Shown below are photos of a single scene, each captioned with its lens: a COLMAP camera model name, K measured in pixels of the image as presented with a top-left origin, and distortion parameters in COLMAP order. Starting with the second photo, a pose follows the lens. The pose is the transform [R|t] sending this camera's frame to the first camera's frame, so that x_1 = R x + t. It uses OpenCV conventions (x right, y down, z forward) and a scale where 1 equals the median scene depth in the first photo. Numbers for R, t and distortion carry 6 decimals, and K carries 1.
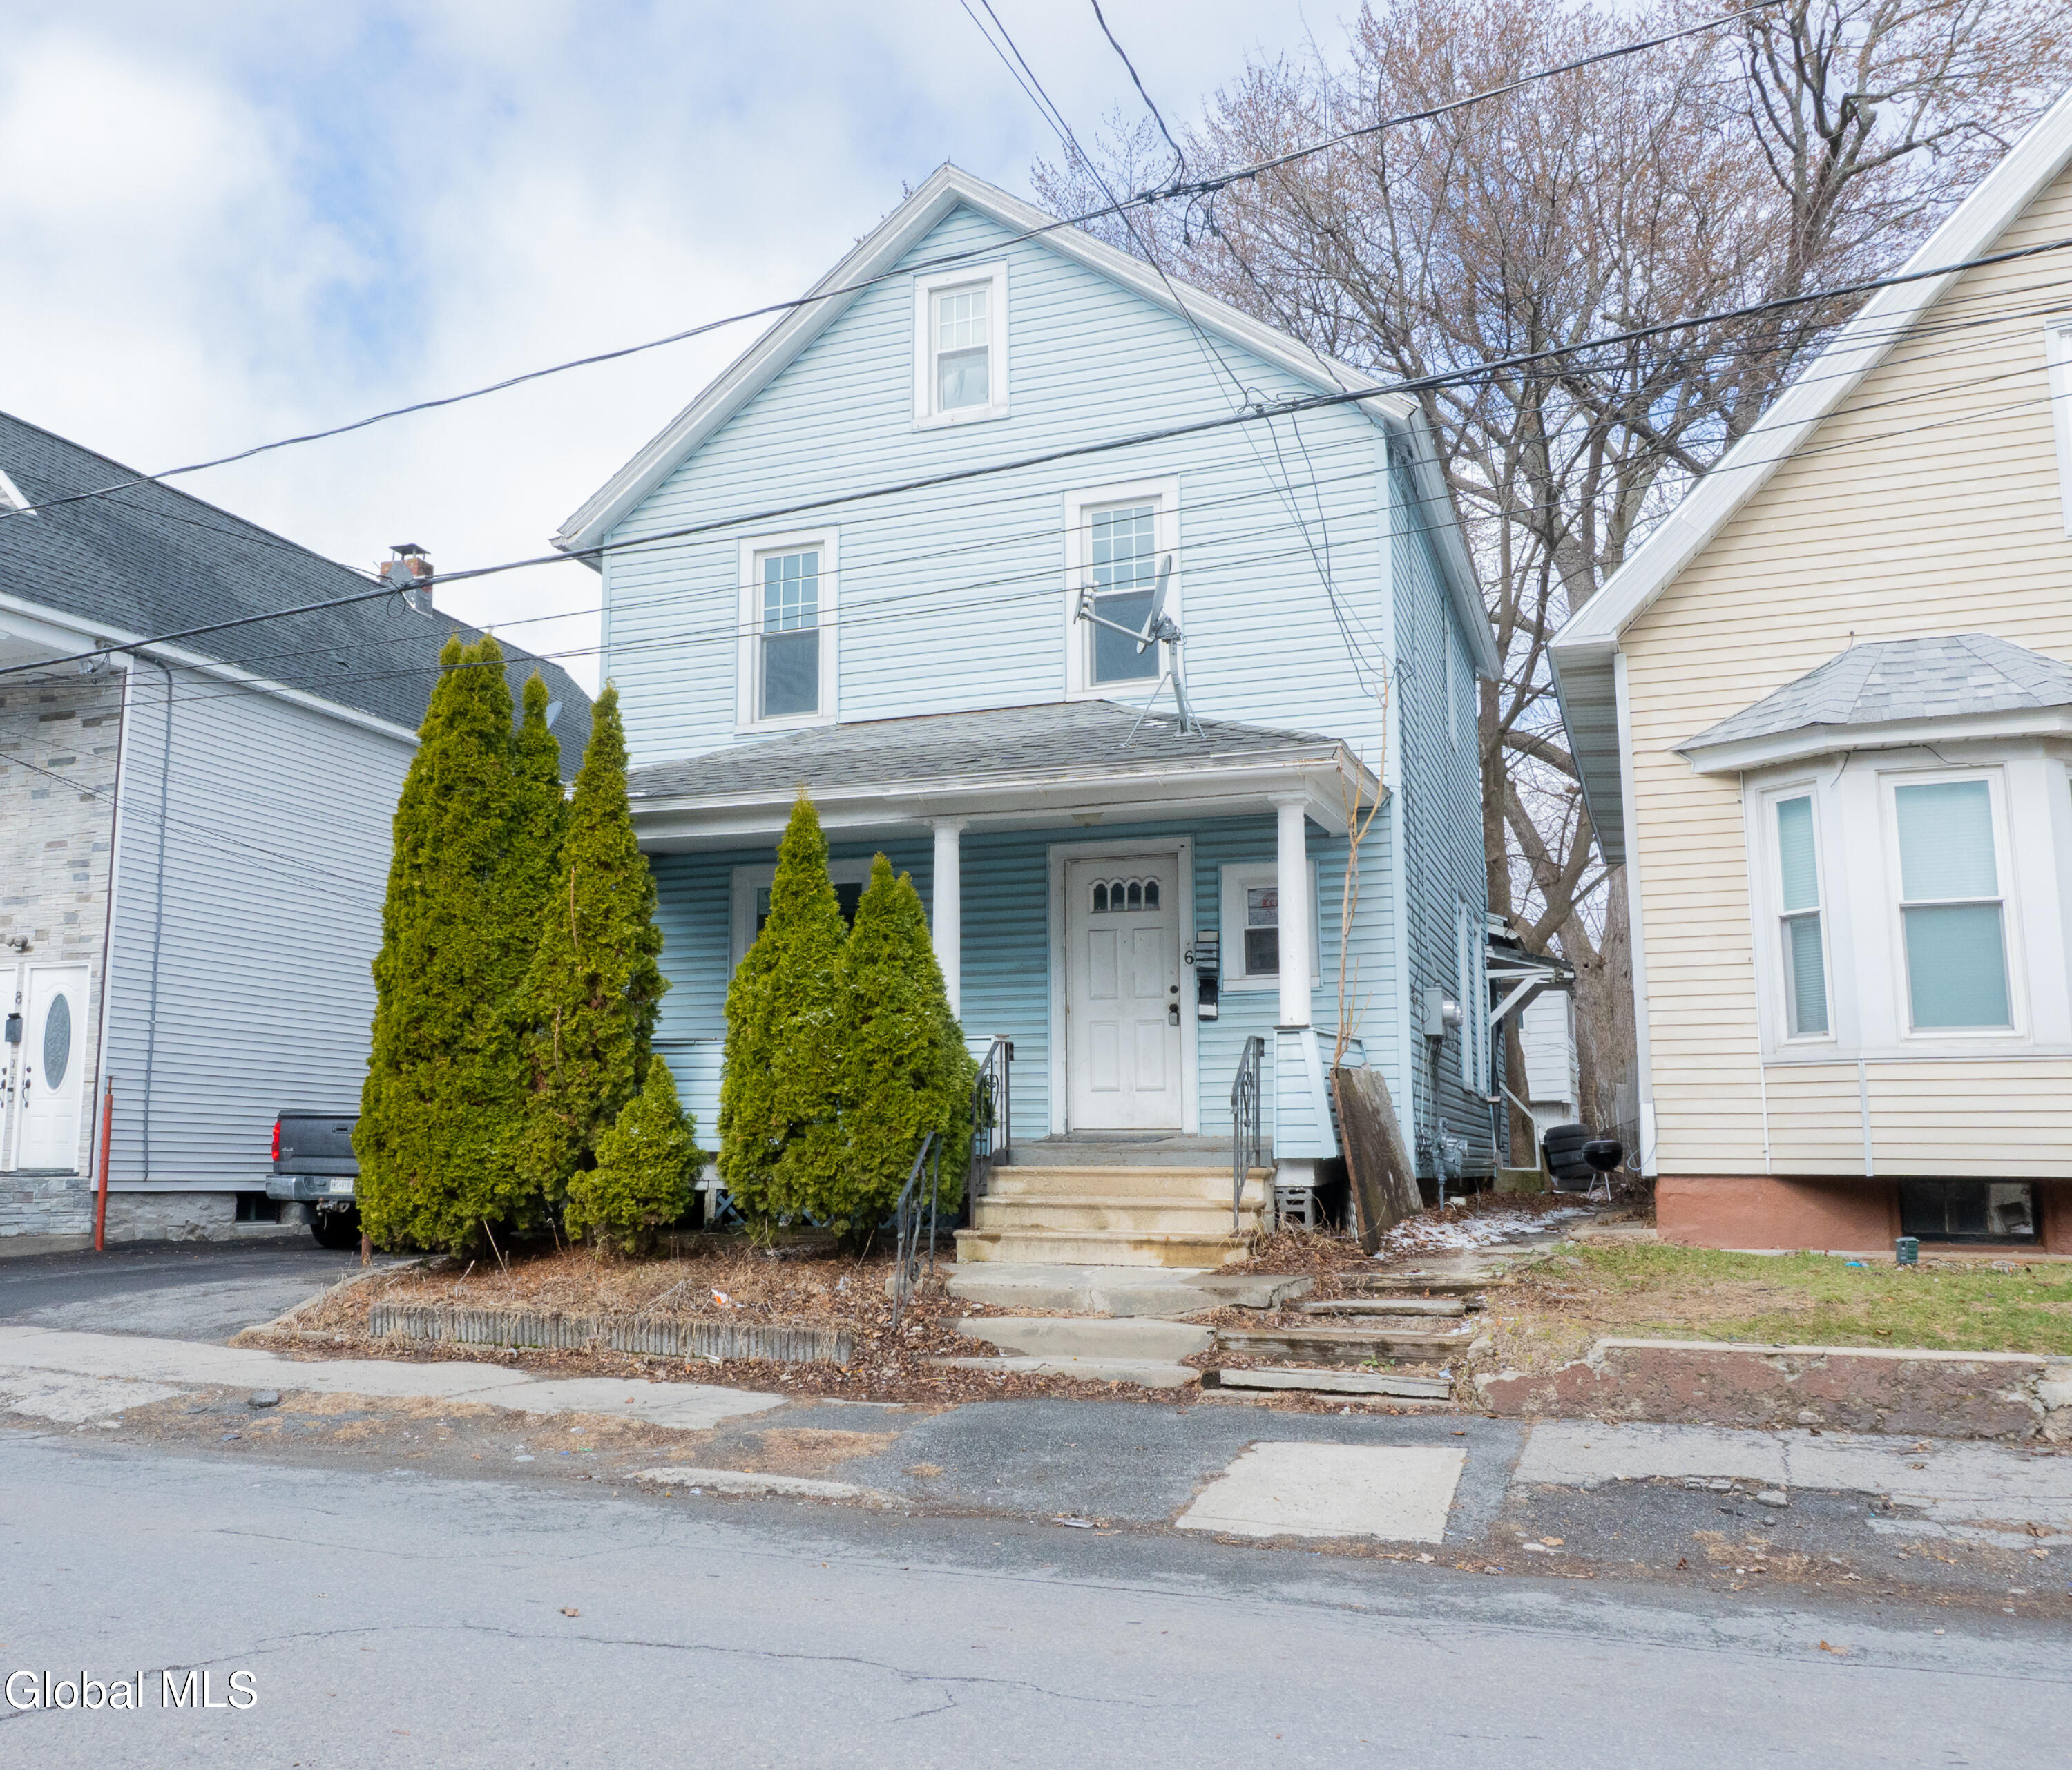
lens RADIAL K [[1868.8, 0, 1035.1], [0, 1868.8, 880.4], [0, 0, 1]] dist [-0.032093, 0.011356]
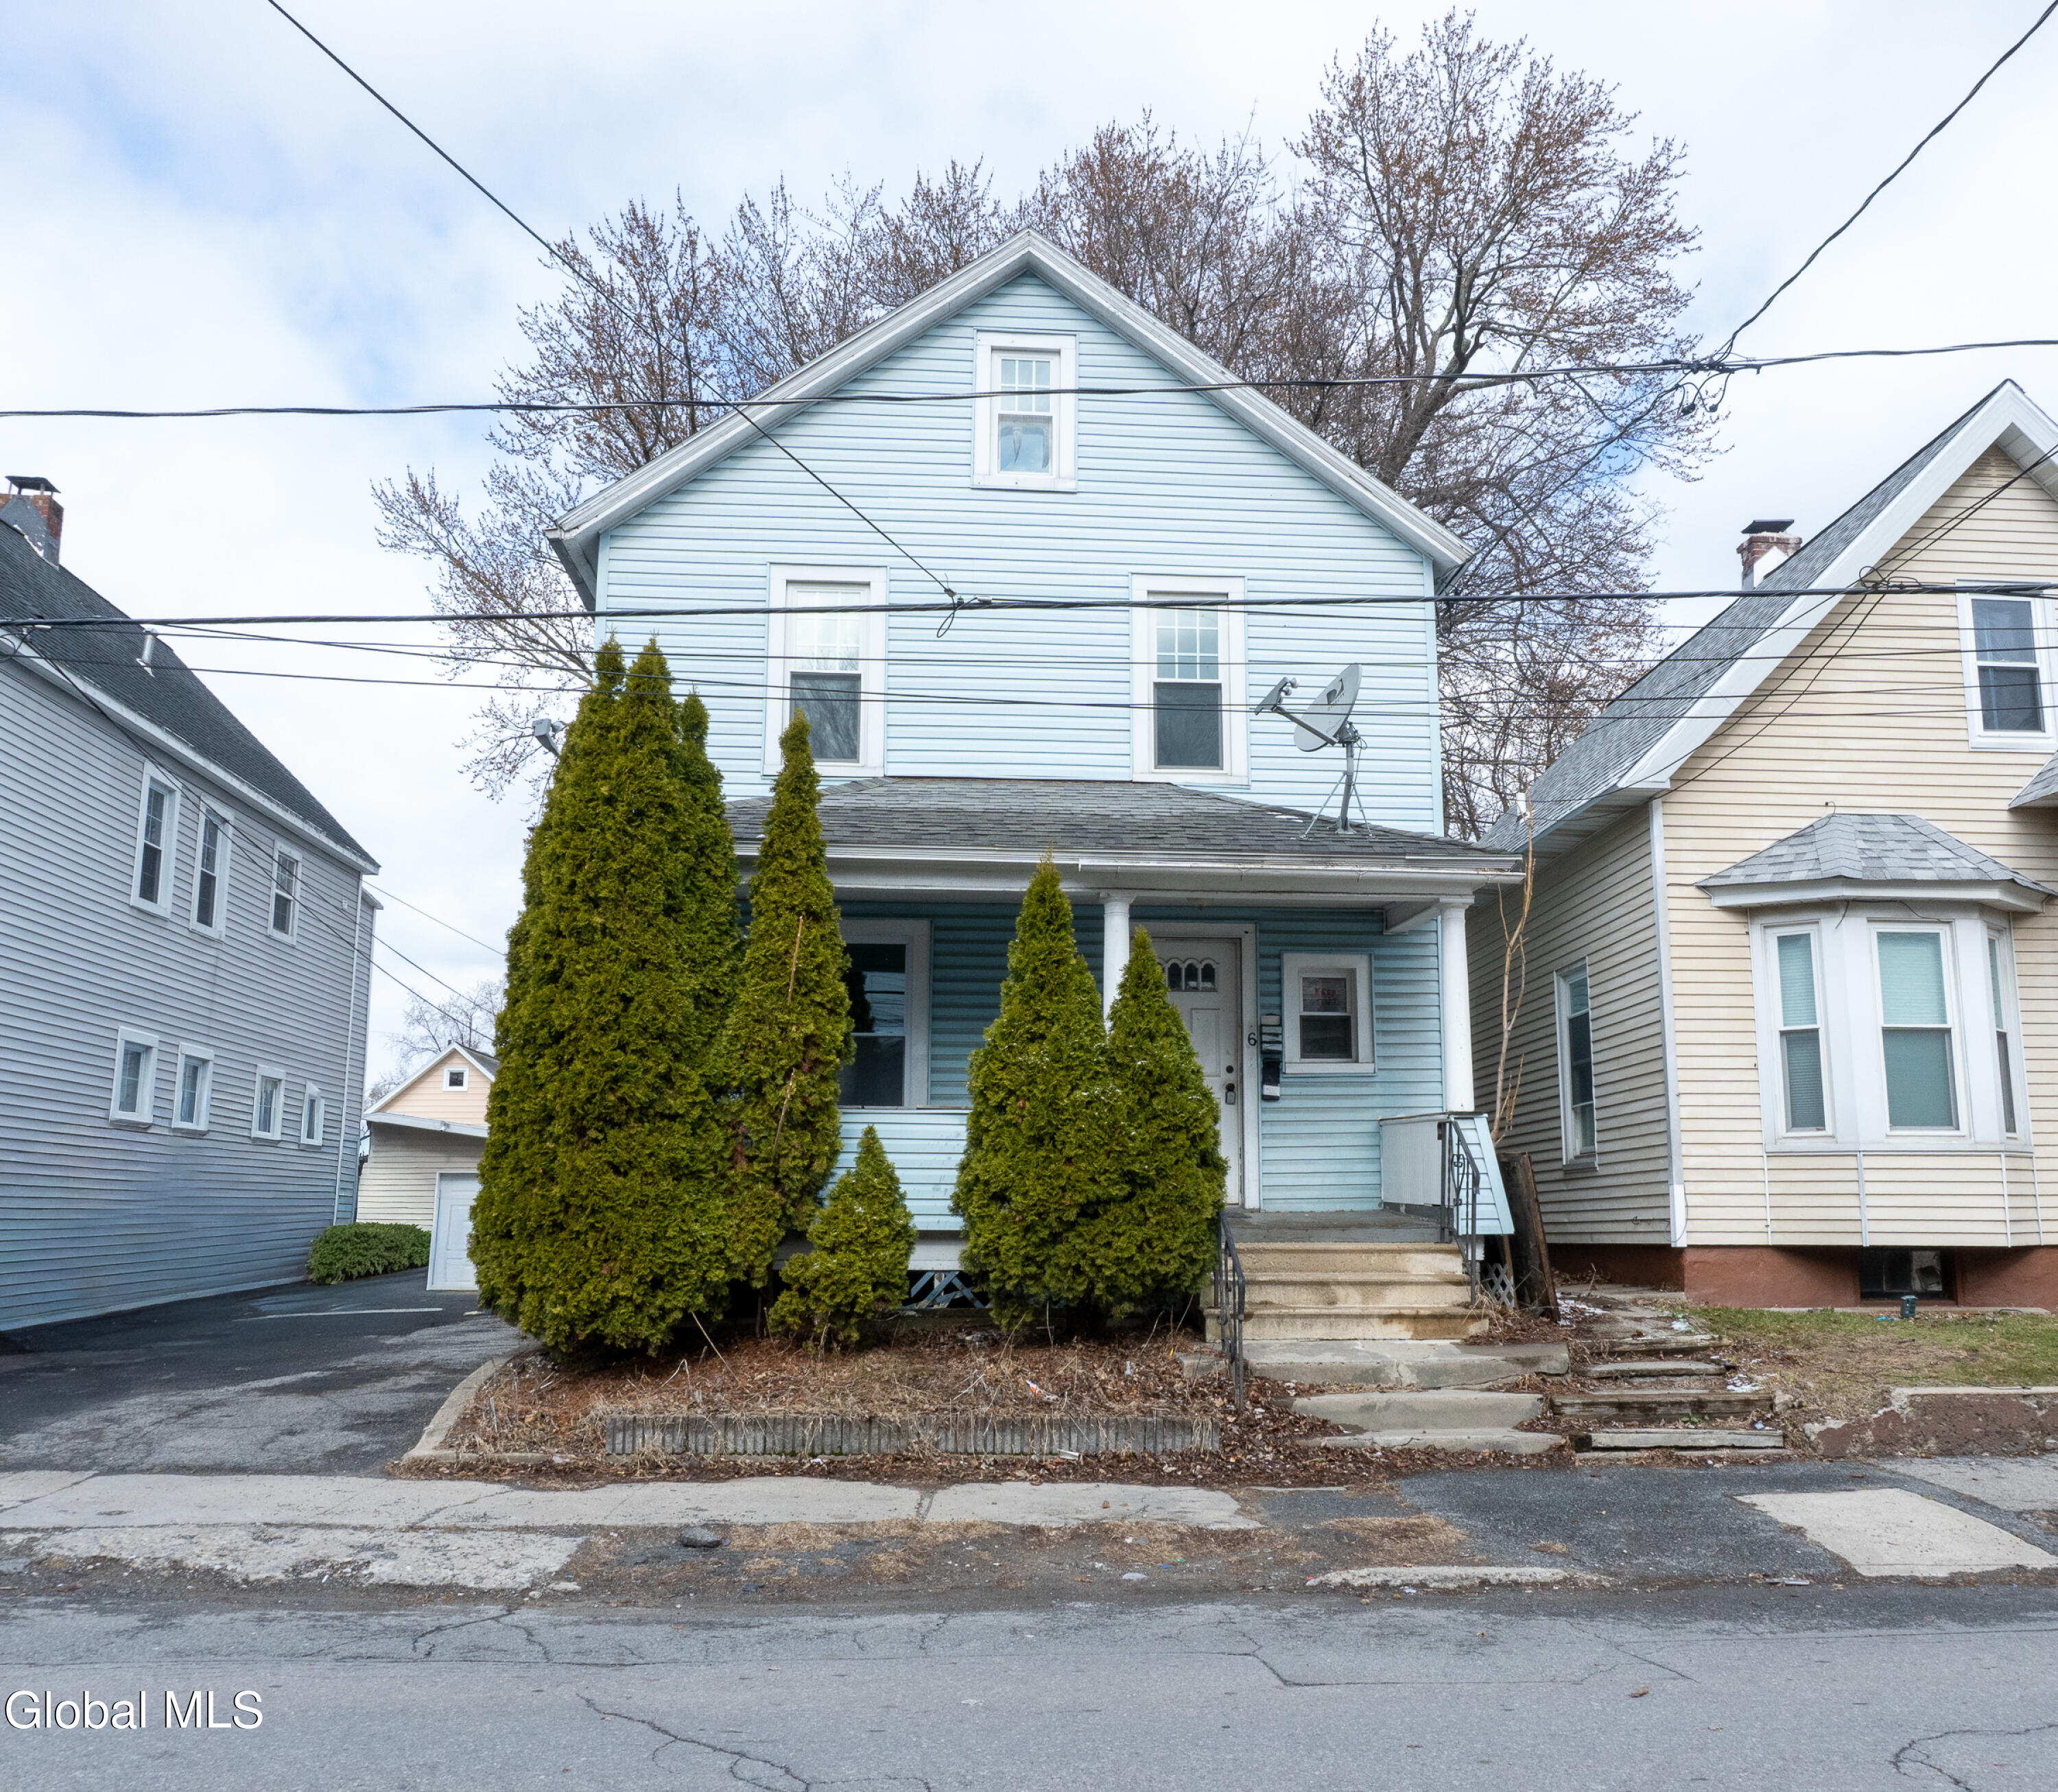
lens RADIAL K [[1828.4, 0, 1024.6], [0, 1828.4, 900.5], [0, 0, 1]] dist [-0.024297, 0.003462]
pose [[0.885702, 0.076529, 0.457902, -0.588430], [-0.067087, 0.997065, -0.036876, 0.011457], [-0.459381, 0.001942, 0.888237, 0.173656]]
